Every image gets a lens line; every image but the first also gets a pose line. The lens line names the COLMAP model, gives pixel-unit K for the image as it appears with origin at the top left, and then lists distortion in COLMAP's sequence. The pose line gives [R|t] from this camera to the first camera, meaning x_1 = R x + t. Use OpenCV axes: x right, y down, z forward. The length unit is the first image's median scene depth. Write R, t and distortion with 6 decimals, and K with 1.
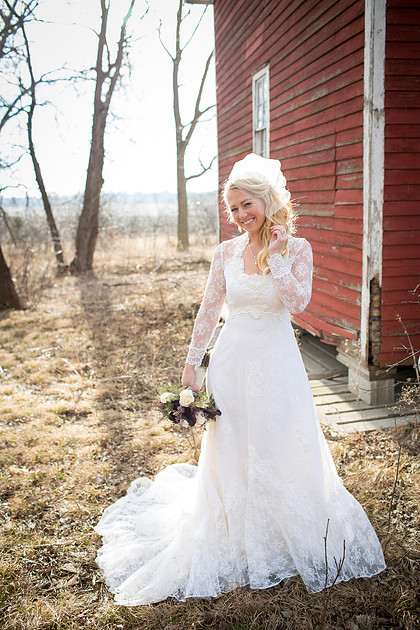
lens RADIAL K [[663.5, 0, 210.0], [0, 663.5, 315.0], [0, 0, 1]] dist [-0.019408, -0.008123]
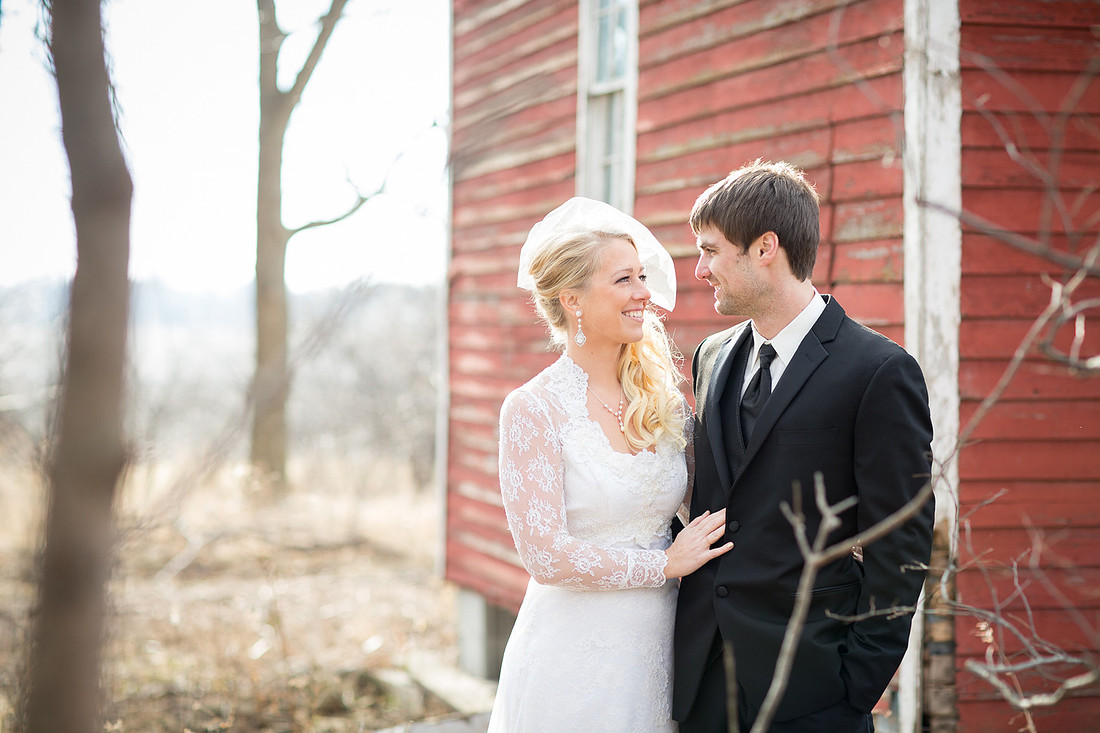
lens RADIAL K [[2667.3, 0, 550.0], [0, 2667.3, 366.5], [0, 0, 1]] dist [0.779682, -13.911075]
pose [[0.997120, 0.029815, 0.069730, -0.059453], [-0.018737, 0.987824, -0.154443, 0.081458], [-0.073486, 0.152692, 0.985538, -0.407624]]
